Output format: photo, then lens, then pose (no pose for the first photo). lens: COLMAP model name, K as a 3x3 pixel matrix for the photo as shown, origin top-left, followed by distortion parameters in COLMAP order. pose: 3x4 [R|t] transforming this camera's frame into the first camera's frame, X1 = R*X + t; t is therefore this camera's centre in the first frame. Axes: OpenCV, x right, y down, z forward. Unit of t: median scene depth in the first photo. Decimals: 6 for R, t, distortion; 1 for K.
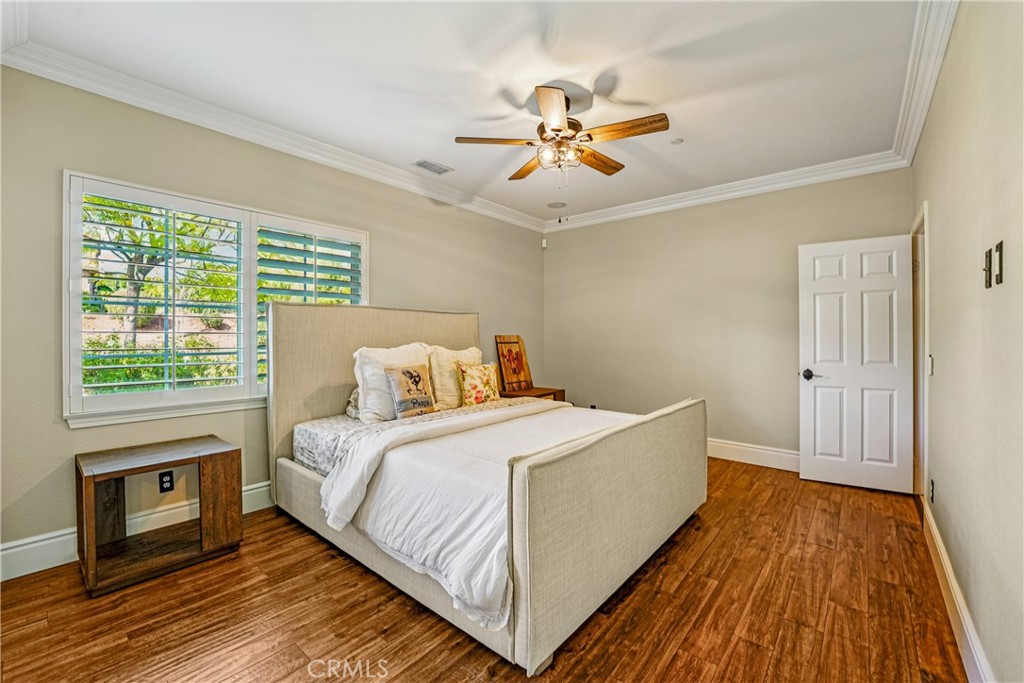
lens RADIAL K [[424.1, 0, 512.9], [0, 424.1, 341.2], [0, 0, 1]] dist [0.001455, 0.000363]
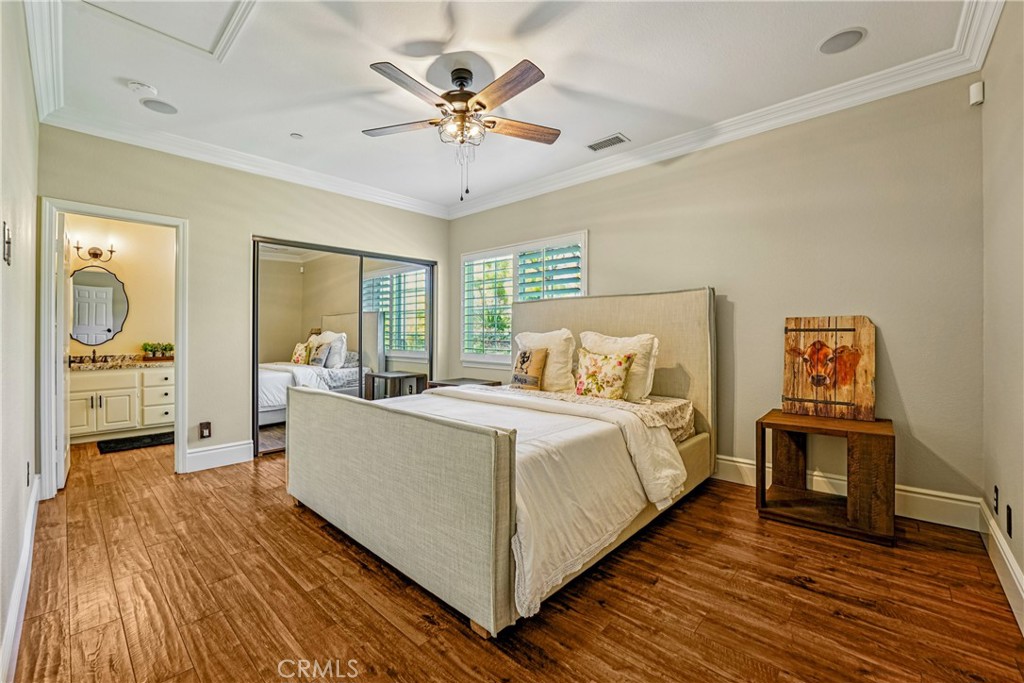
lens RADIAL K [[424.1, 0, 512.2], [0, 424.1, 333.2], [0, 0, 1]] dist [0.001455, 0.000363]
pose [[-0.053188, 0.004702, -0.998573, 1.278652], [-0.007195, 0.999961, 0.005091, 0.017881], [0.998559, 0.007456, -0.053152, 1.399345]]
